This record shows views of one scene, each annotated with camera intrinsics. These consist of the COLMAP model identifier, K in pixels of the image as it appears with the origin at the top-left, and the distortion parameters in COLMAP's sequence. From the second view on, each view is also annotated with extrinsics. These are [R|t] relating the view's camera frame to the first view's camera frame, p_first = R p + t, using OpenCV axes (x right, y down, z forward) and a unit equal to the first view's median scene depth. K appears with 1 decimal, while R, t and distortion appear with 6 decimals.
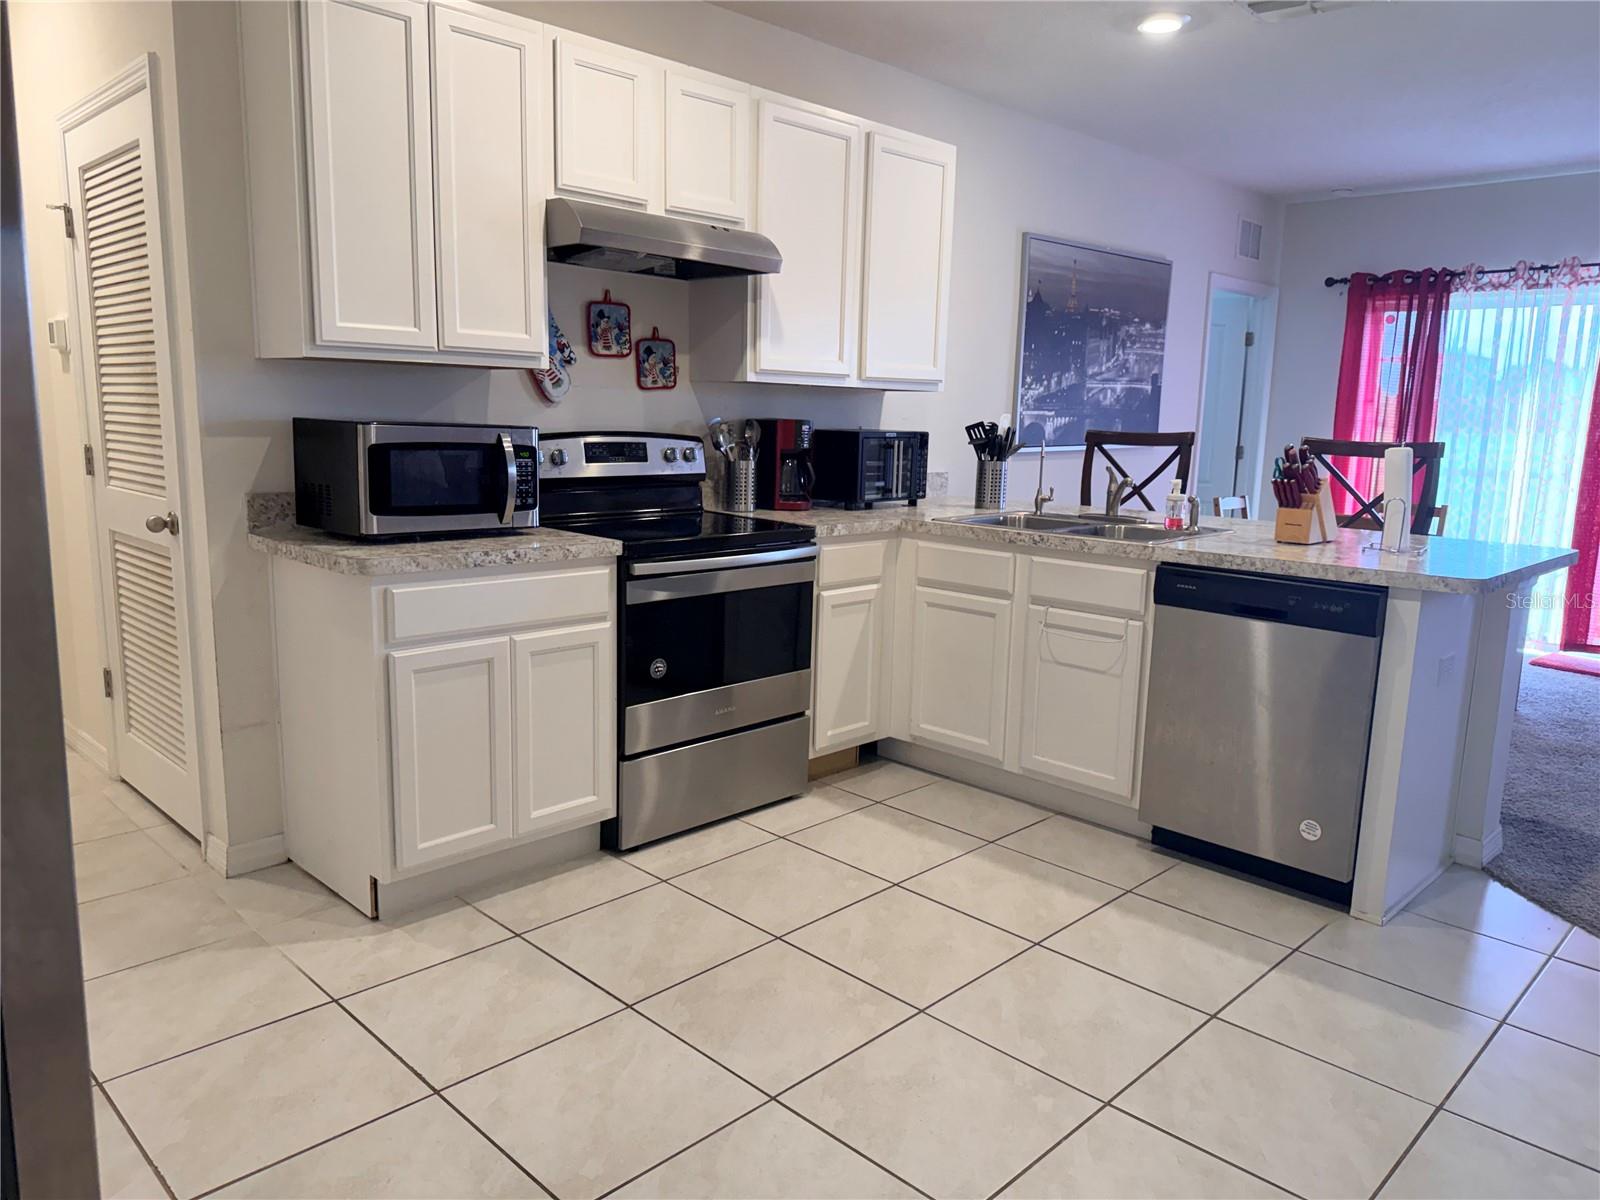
lens RADIAL K [[1136.9, 0, 800.0], [0, 1136.9, 600.0], [0, 0, 1]] dist [0.018306, -0.004942]
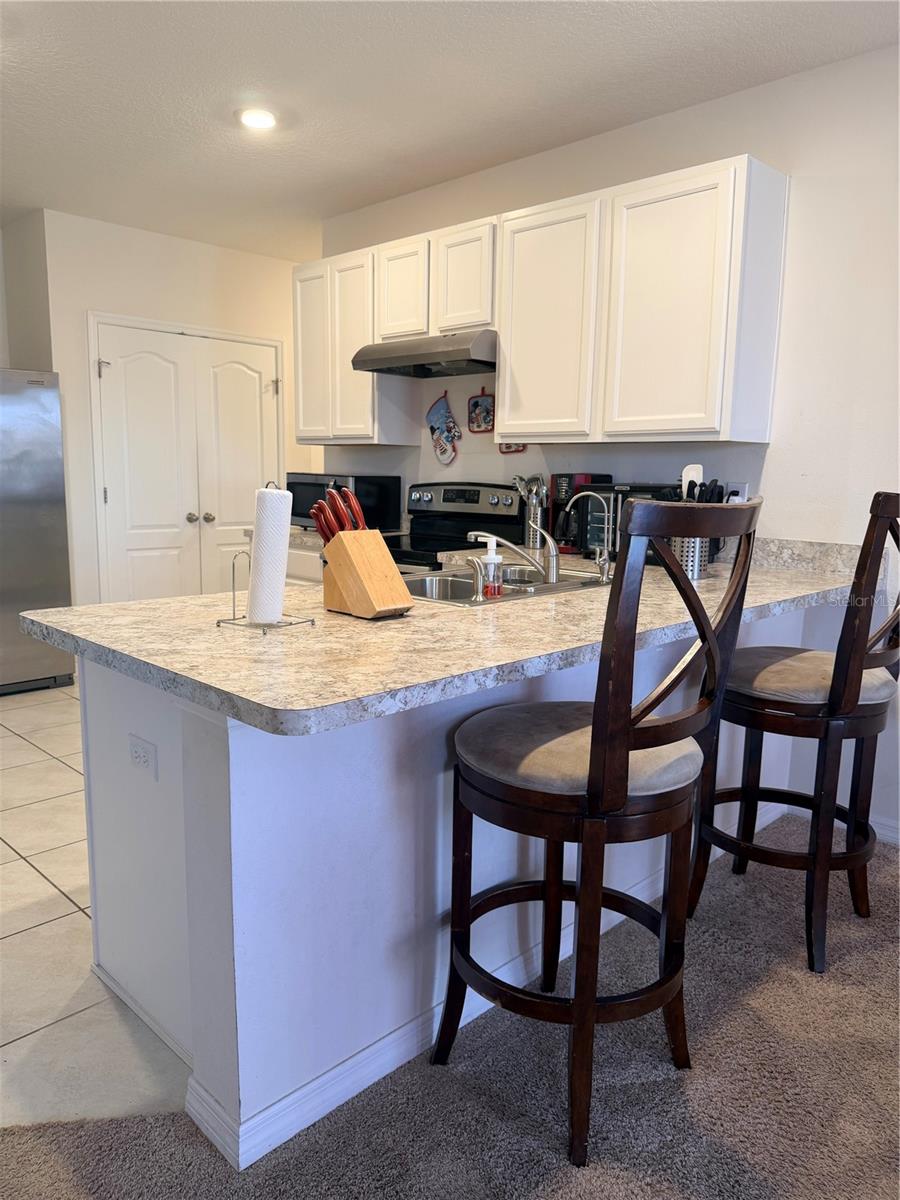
lens RADIAL K [[849.7, 0, 450.0], [0, 849.7, 600.0], [0, 0, 1]] dist [0.081984, -0.139326]
pose [[0.000125, 0.126590, -0.991955, 0.959930], [-0.182348, 0.975327, 0.124445, -0.133396], [0.983234, 0.180865, 0.023205, 0.983221]]
